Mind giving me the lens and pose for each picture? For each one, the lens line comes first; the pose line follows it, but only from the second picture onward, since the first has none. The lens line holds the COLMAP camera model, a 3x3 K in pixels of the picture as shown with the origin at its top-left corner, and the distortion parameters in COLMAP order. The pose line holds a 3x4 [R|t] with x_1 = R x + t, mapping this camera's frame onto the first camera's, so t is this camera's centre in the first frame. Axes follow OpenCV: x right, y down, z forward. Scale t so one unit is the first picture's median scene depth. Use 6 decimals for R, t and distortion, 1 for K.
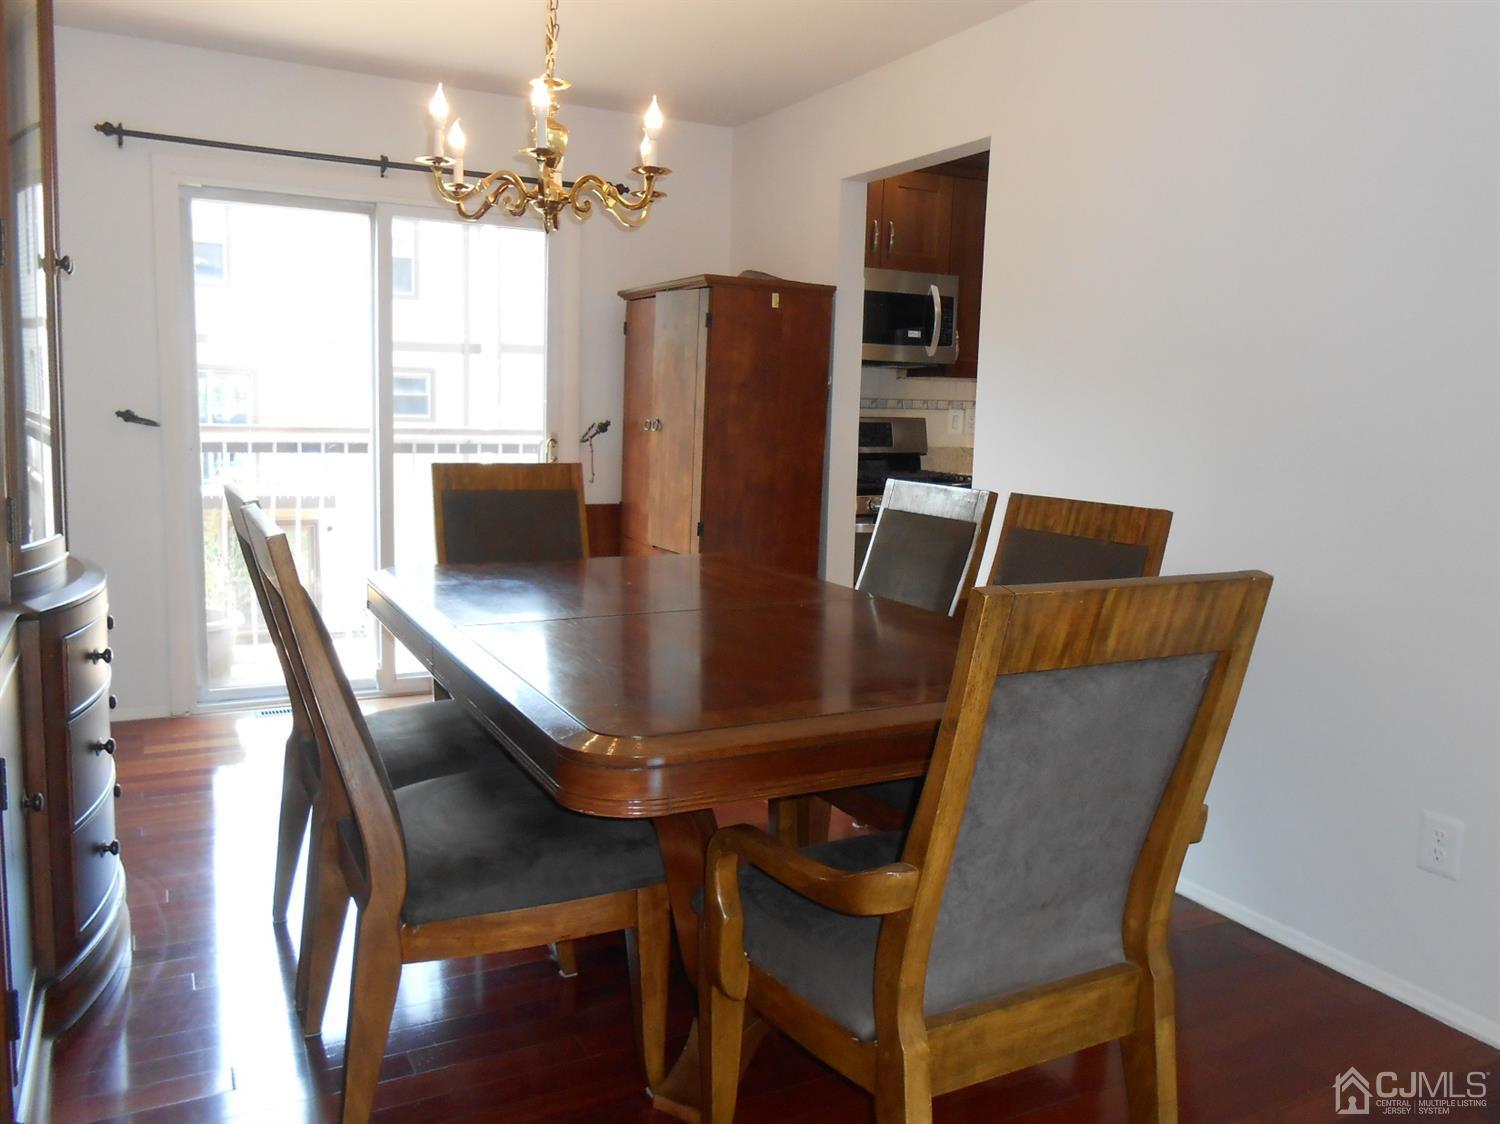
lens RADIAL K [[1165.8, 0, 760.8], [0, 1165.8, 561.9], [0, 0, 1]] dist [-0.016907, 0.000946]
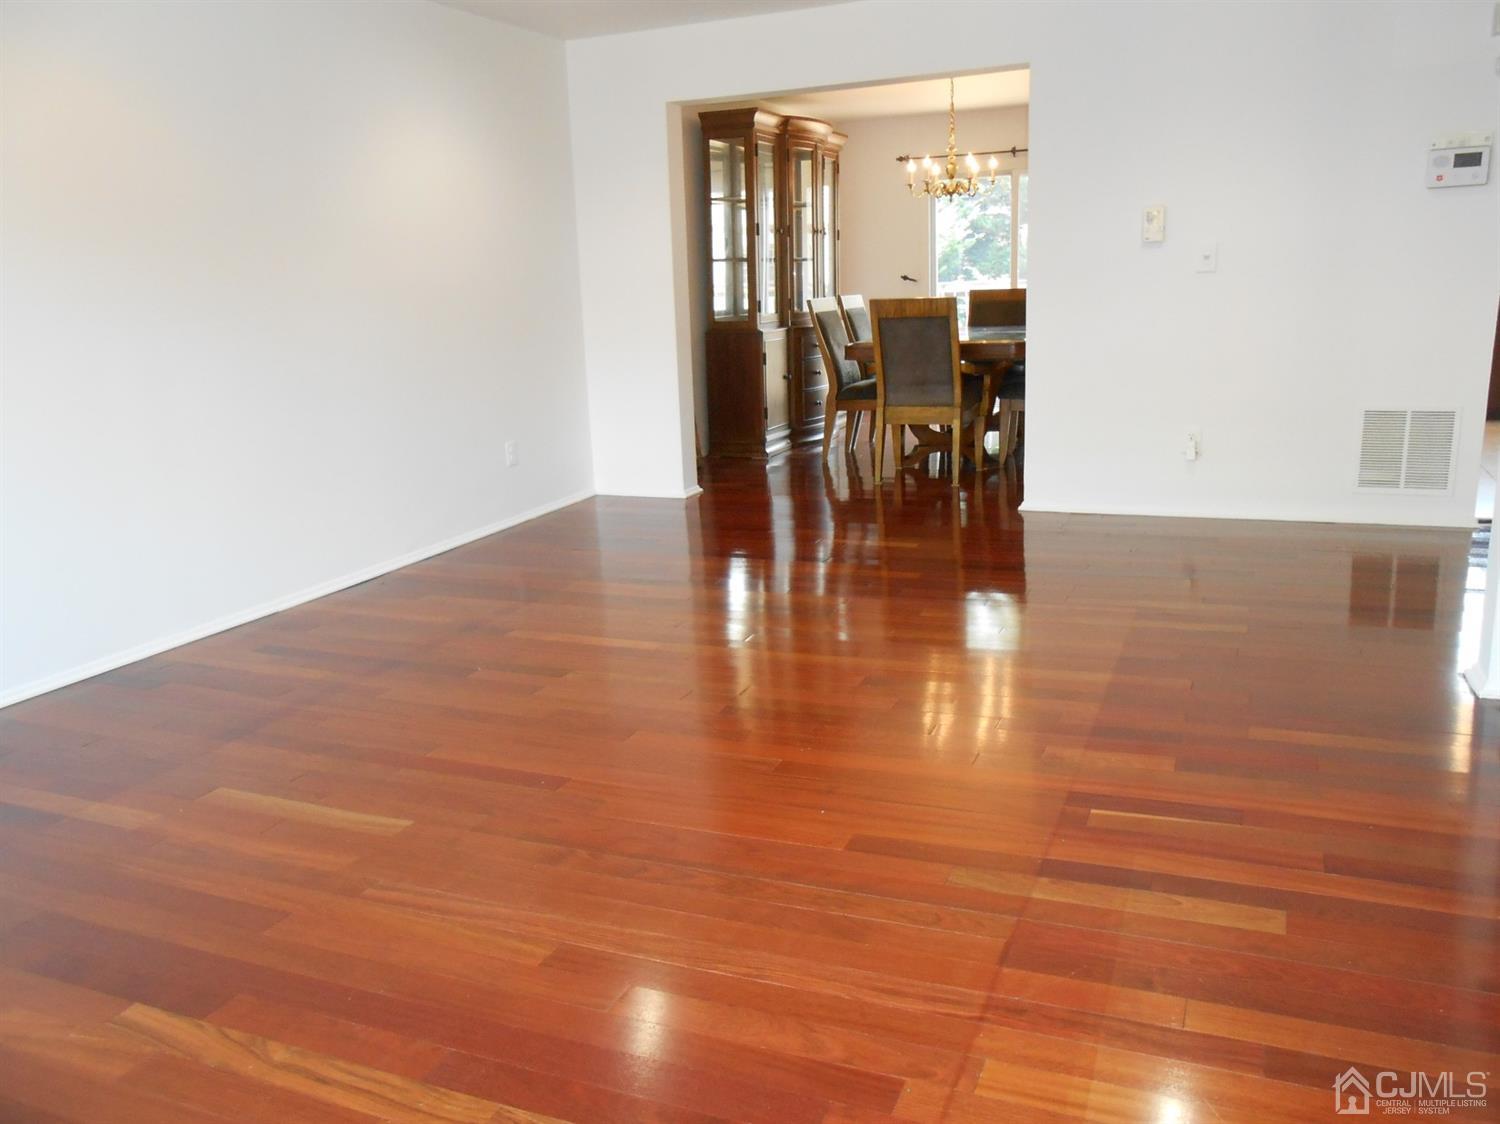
lens RADIAL K [[1165.8, 0, 760.8], [0, 1165.8, 561.9], [0, 0, 1]] dist [-0.016907, 0.000946]
pose [[0.631394, 0.130221, -0.764451, 1.851145], [-0.047892, 0.990466, 0.129165, 0.249647], [0.773982, -0.044943, 0.631610, -1.218612]]
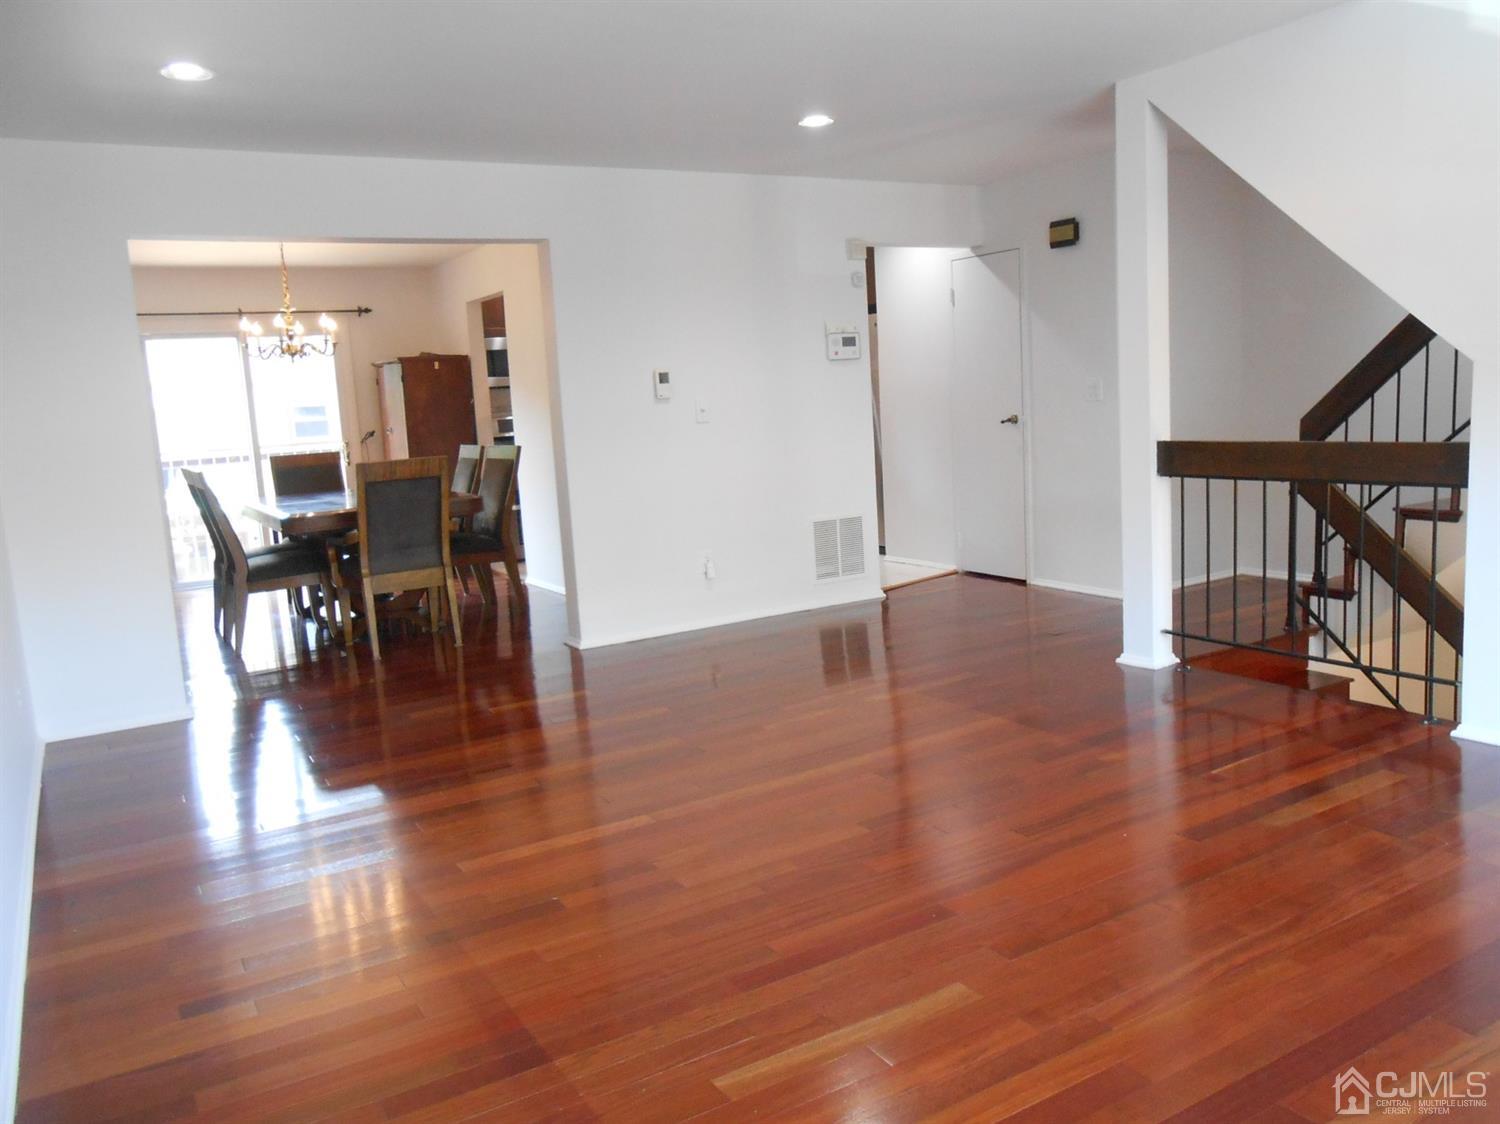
lens RADIAL K [[1165.8, 0, 760.8], [0, 1165.8, 561.9], [0, 0, 1]] dist [-0.016907, 0.000946]
pose [[0.994536, -0.093838, 0.045750, 0.739799], [0.093417, 0.995564, 0.011240, 0.248265], [-0.046602, -0.006905, 0.998890, -1.767723]]
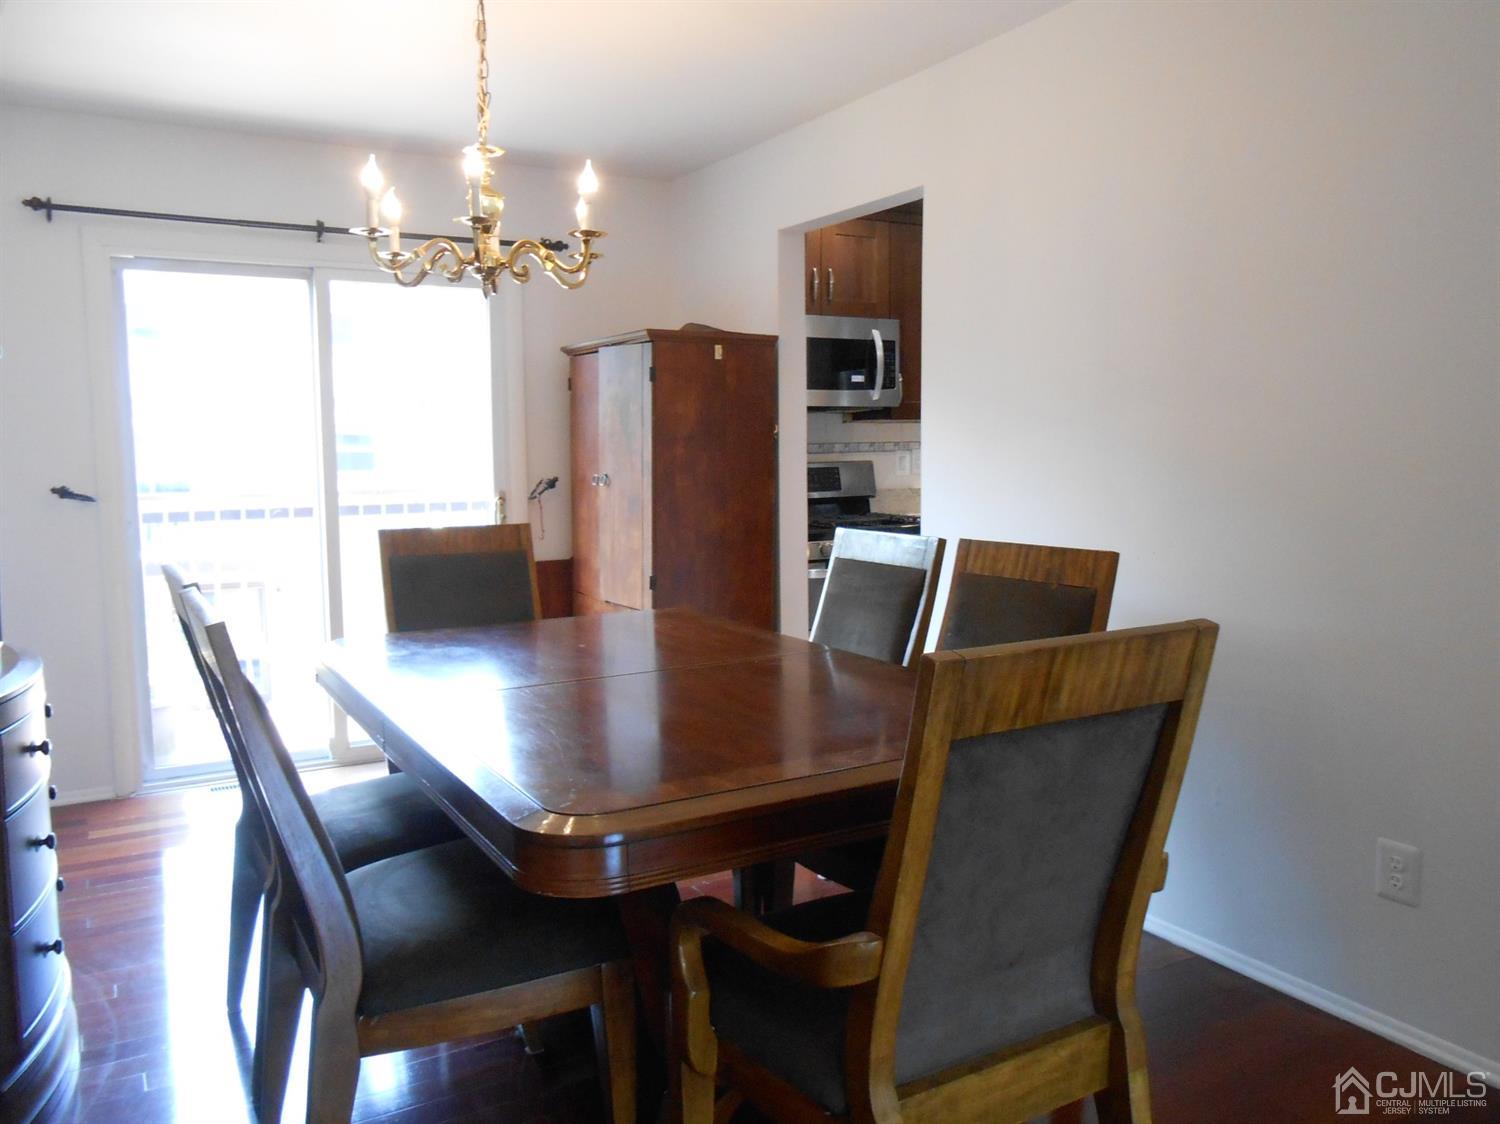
lens RADIAL K [[1165.8, 0, 760.8], [0, 1165.8, 561.9], [0, 0, 1]] dist [-0.016907, 0.000946]
pose [[0.998325, -0.042737, 0.038995, 0.003436], [0.044062, 0.998458, -0.033768, -0.013307], [-0.037492, 0.035430, 0.998669, 0.002303]]
